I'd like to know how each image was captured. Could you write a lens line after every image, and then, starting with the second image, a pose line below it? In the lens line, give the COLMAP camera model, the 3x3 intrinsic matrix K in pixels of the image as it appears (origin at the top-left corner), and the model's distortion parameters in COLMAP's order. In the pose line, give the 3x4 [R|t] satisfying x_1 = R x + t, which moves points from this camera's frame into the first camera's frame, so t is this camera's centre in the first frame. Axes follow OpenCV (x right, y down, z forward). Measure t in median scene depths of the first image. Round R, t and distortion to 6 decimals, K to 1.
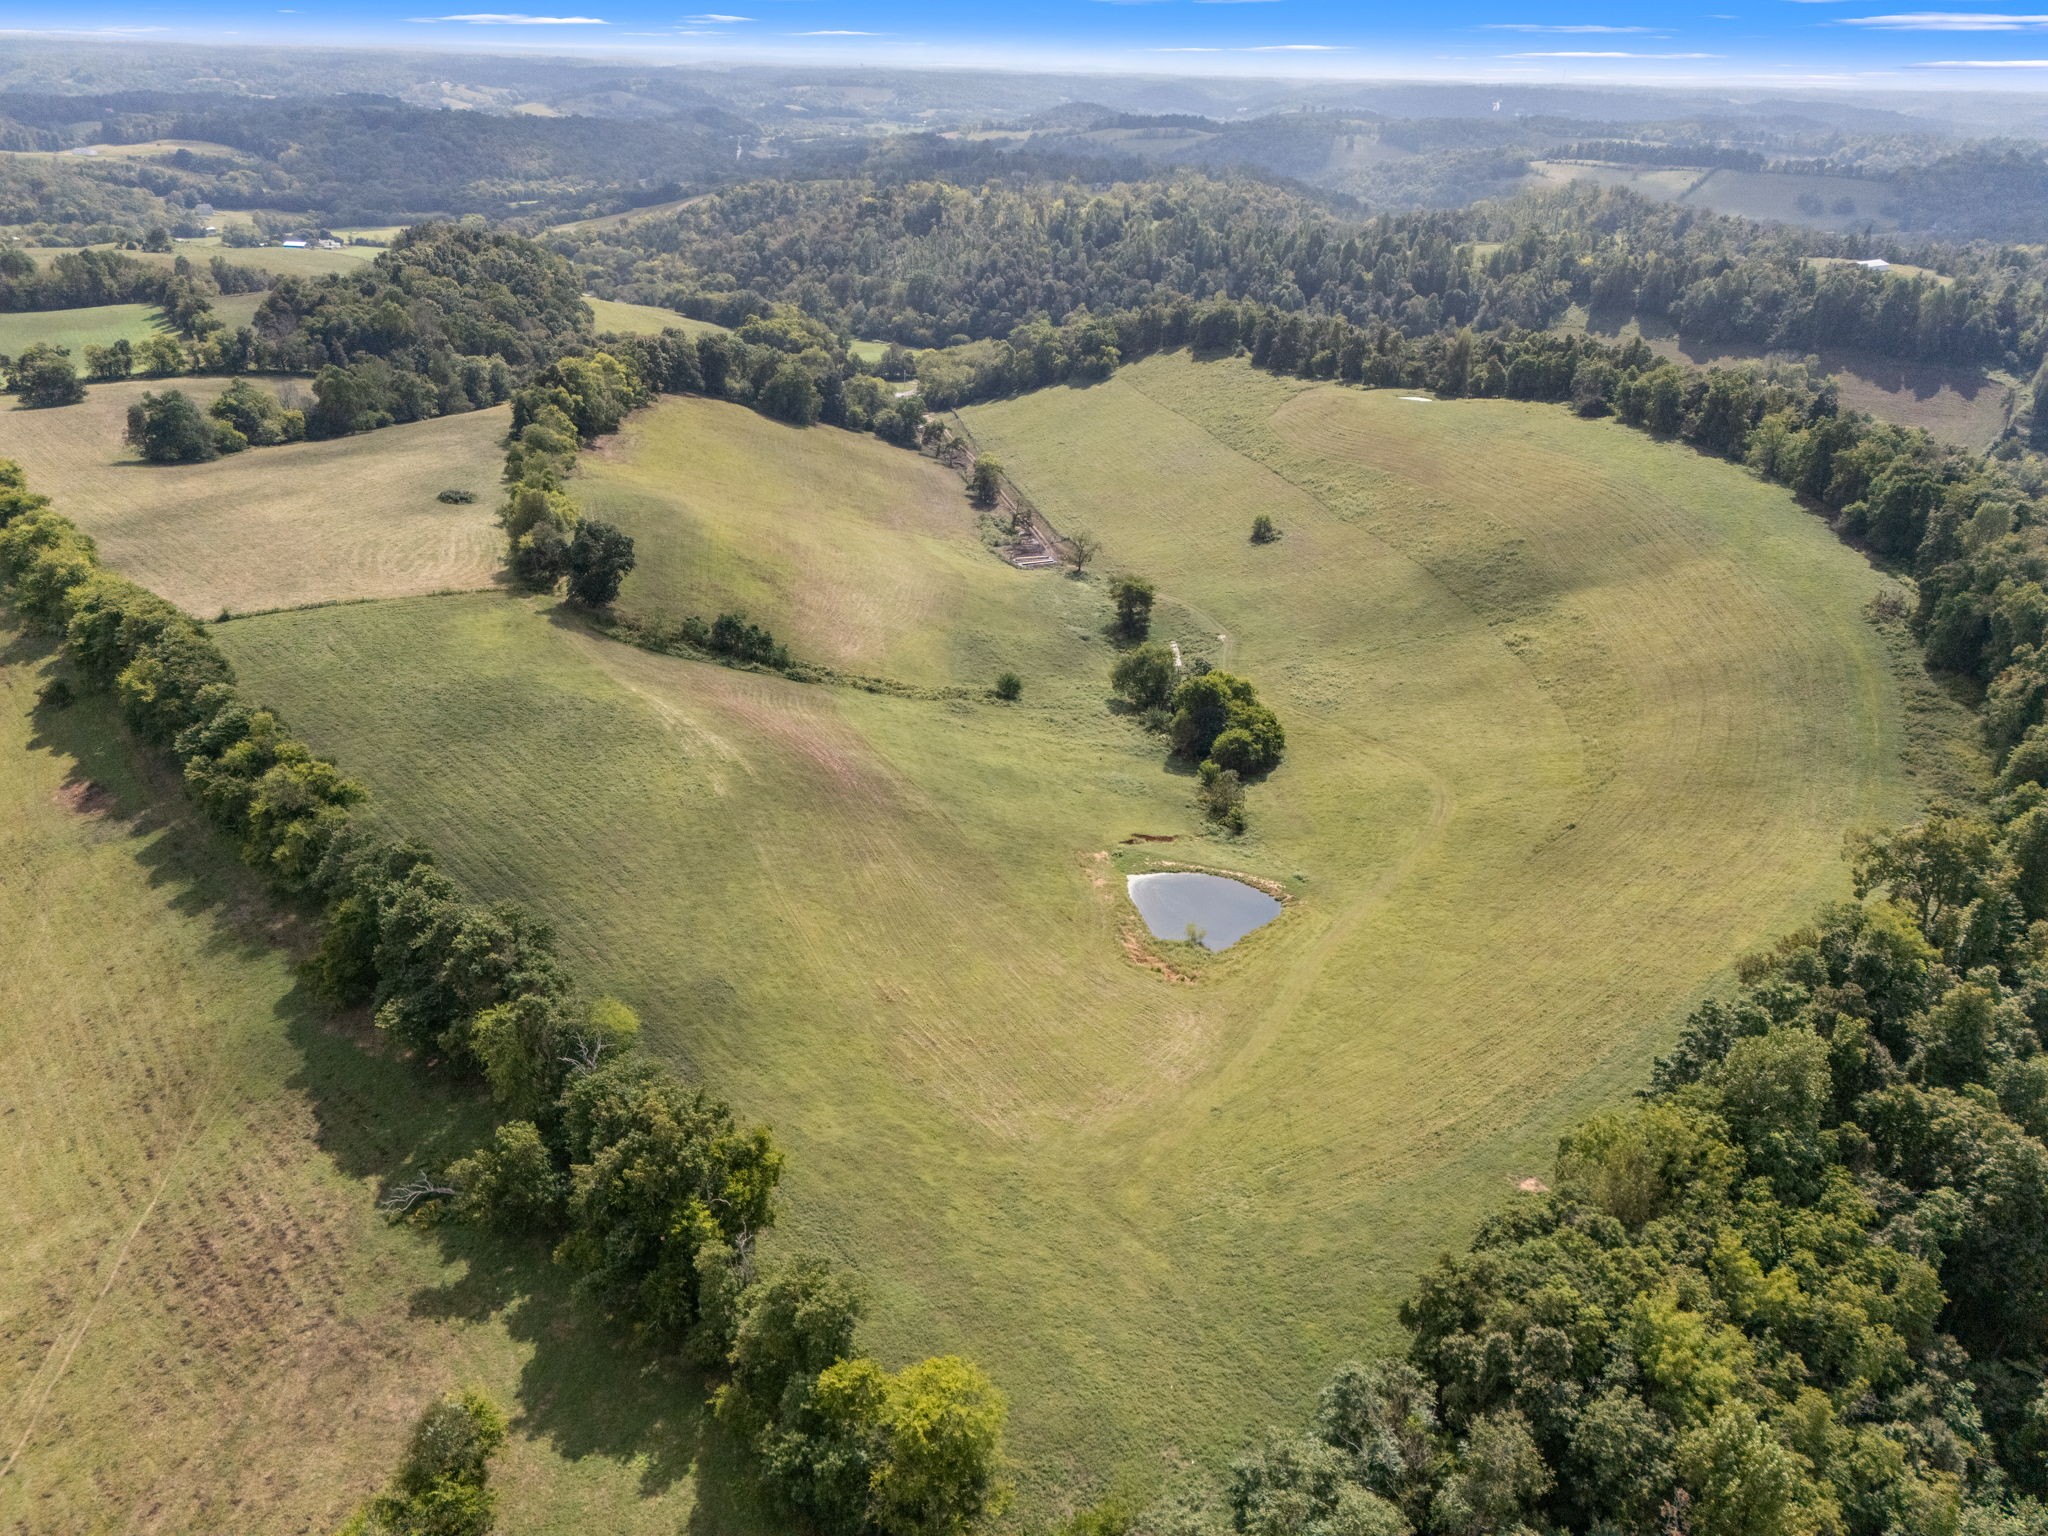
lens RADIAL K [[1498.5, 0, 1025.6], [0, 1498.5, 789.9], [0, 0, 1]] dist [0.073443, -0.064436]
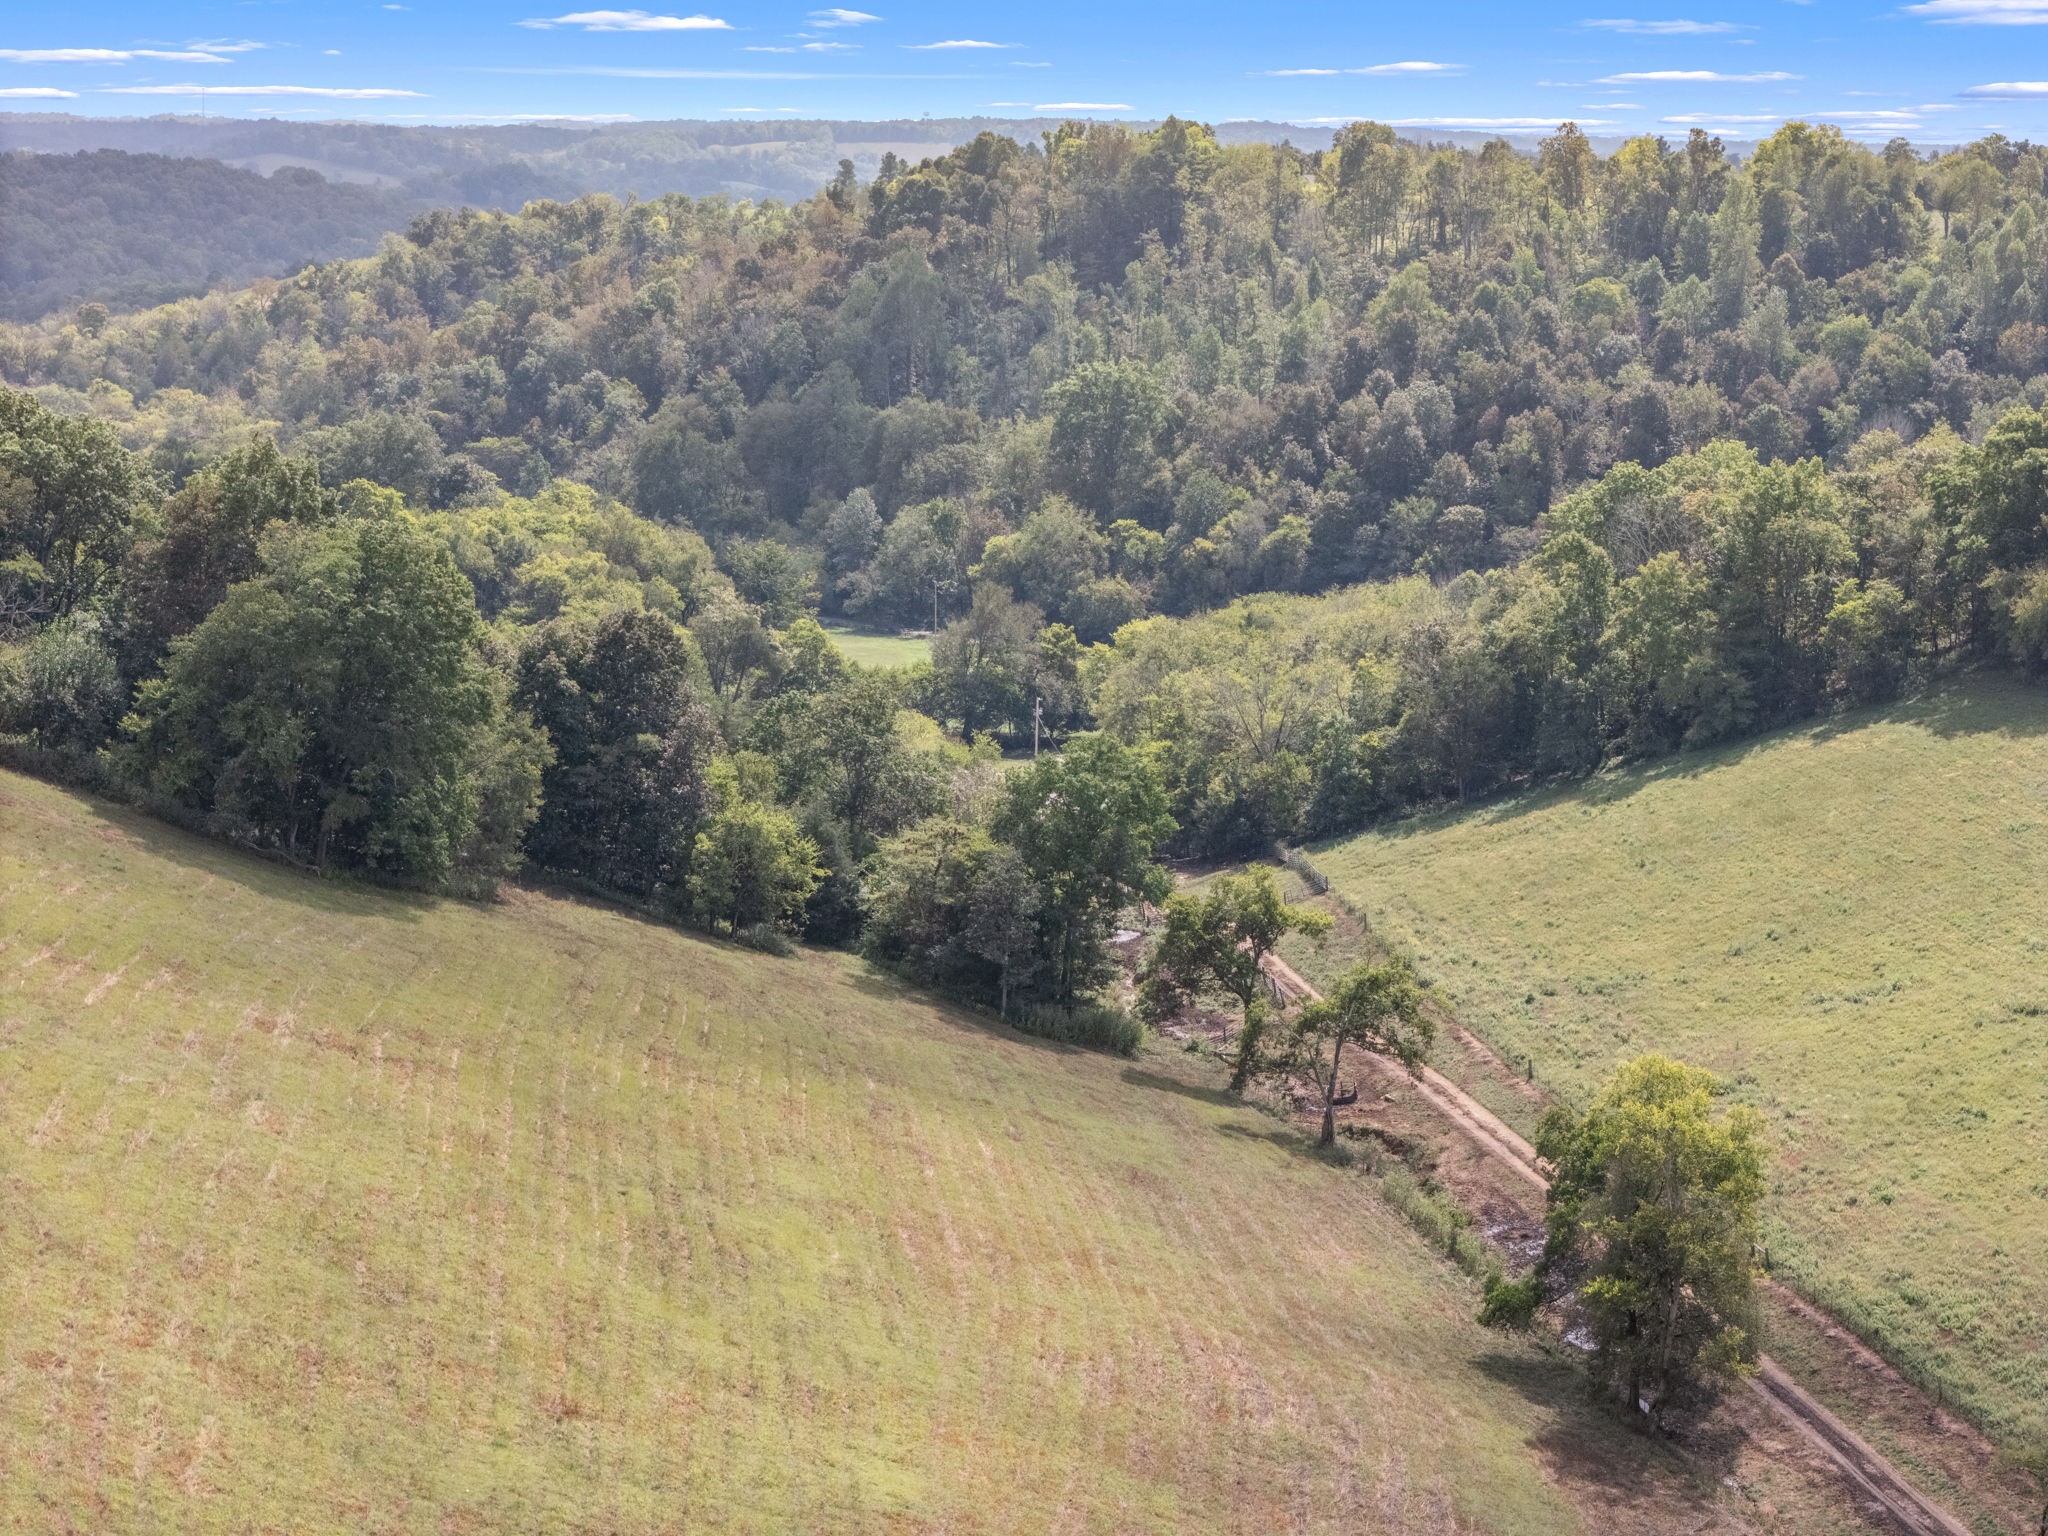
lens RADIAL K [[4103.8, 0, 996.2], [0, 4103.8, 687.3], [0, 0, 1]] dist [-0.098781, 0.000000]
pose [[0.996639, -0.001516, -0.081910, -0.051243], [-0.024203, 0.949751, -0.312068, -0.132033], [0.078267, 0.313002, 0.946522, 0.599718]]
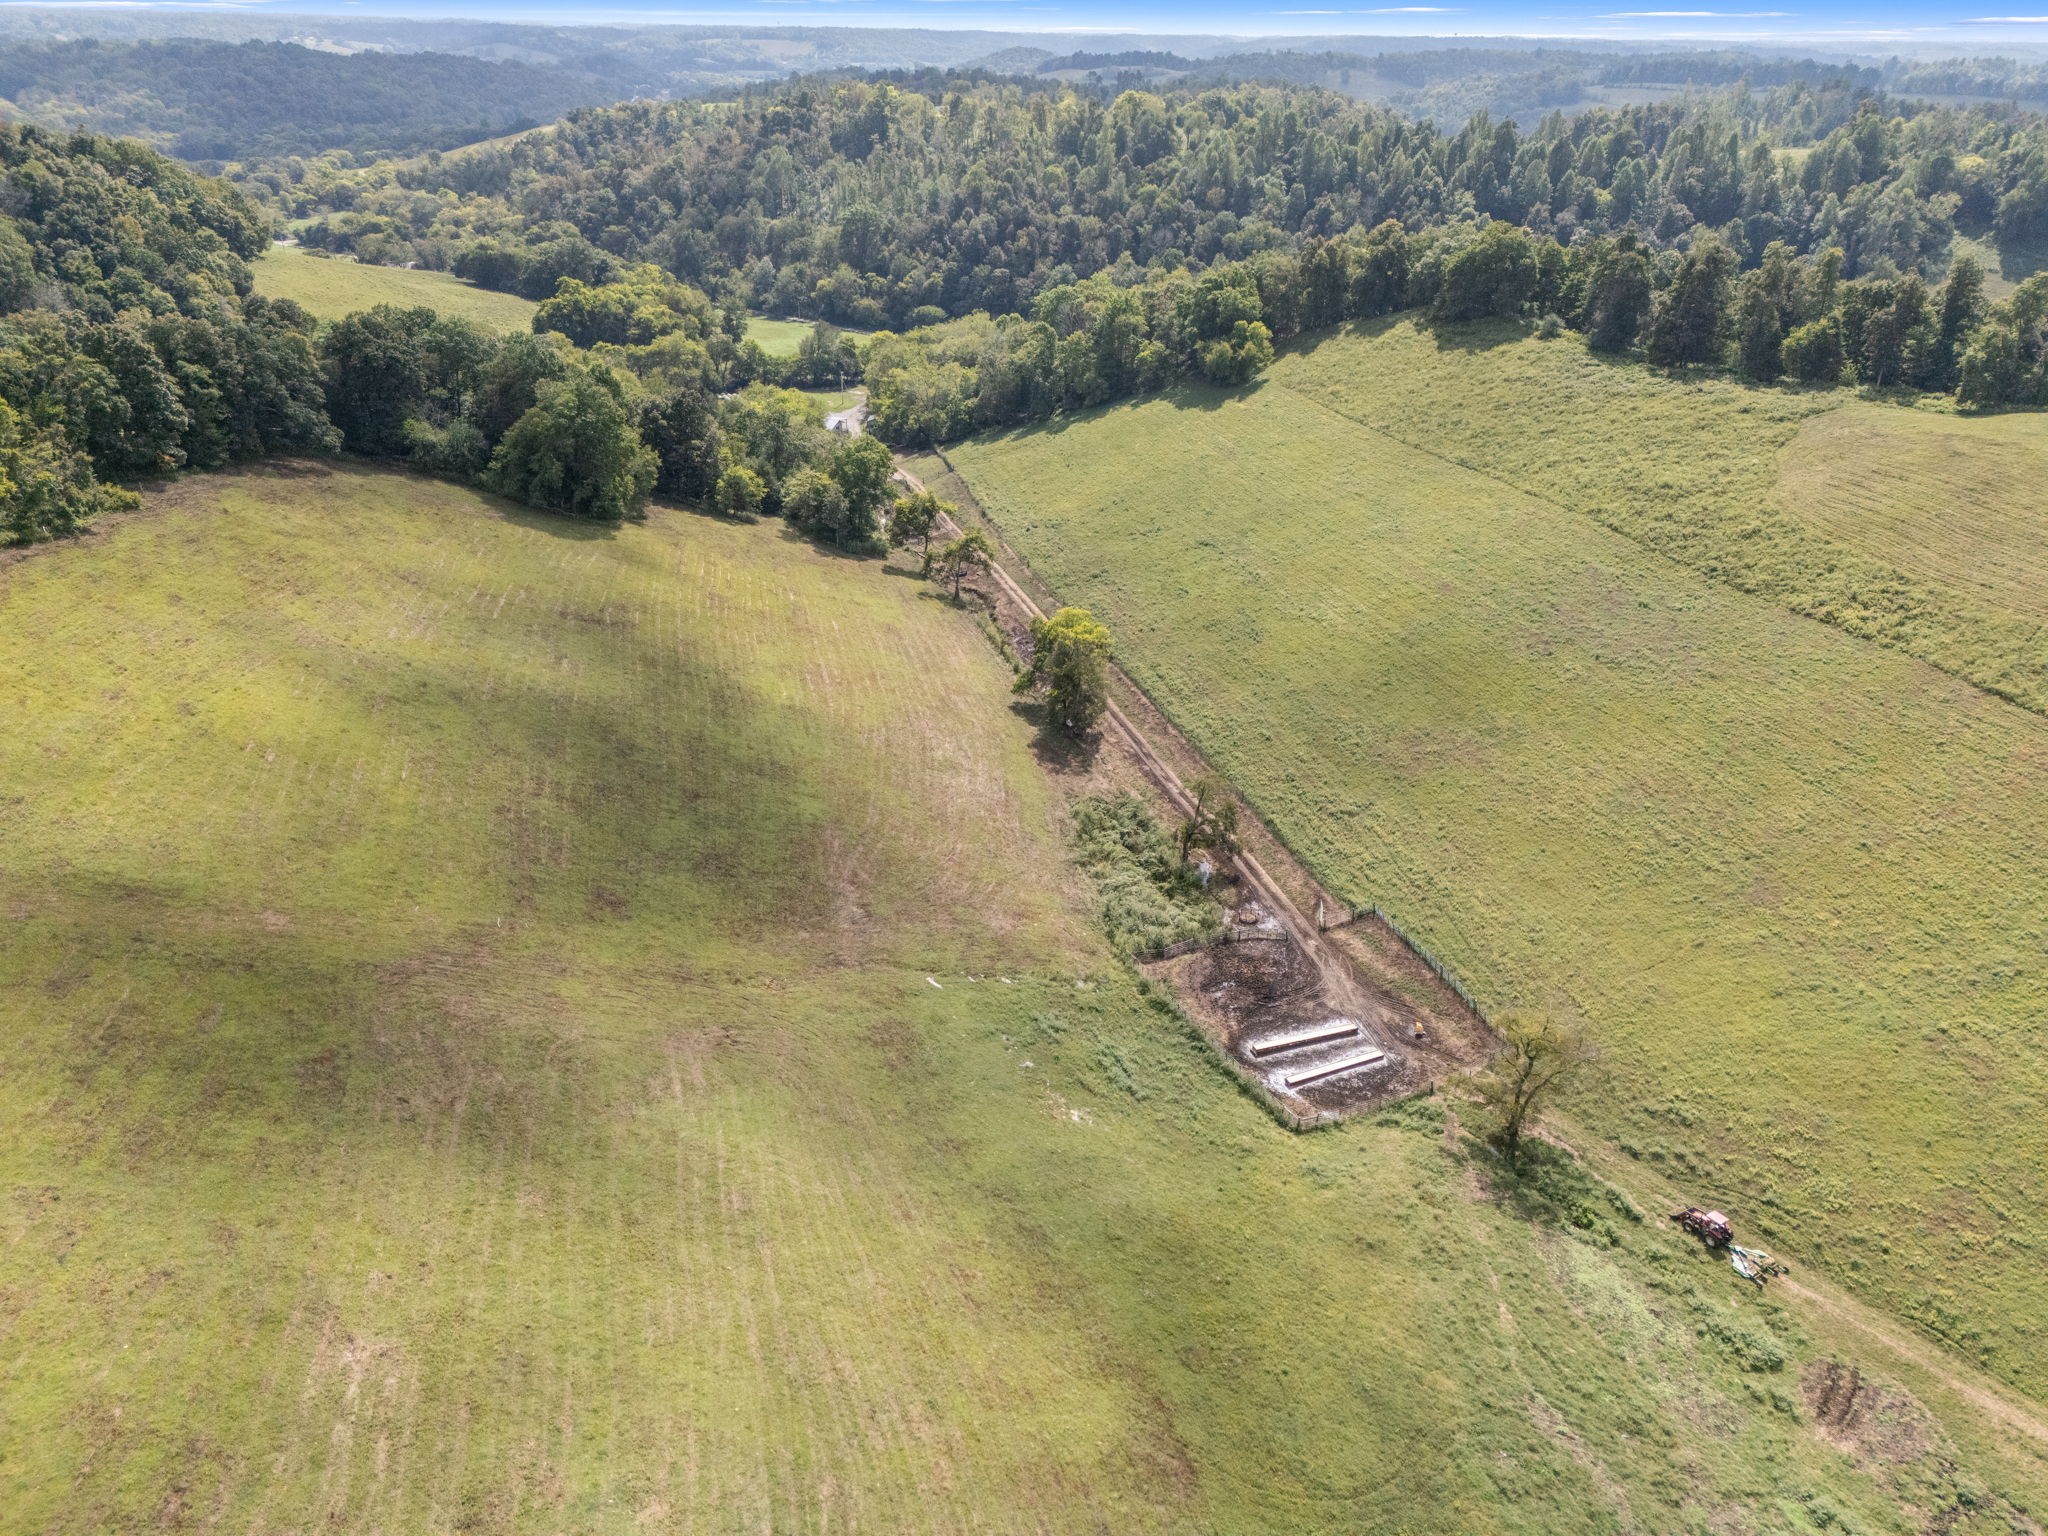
lens RADIAL K [[1498.5, 0, 1020.5], [0, 1498.5, 767.2], [0, 0, 1]] dist [0.073443, -0.064436]
pose [[0.998969, -0.029278, 0.034691, -0.049816], [0.029197, 0.999570, 0.002859, -0.174068], [-0.034760, -0.001844, 0.999394, 0.582092]]
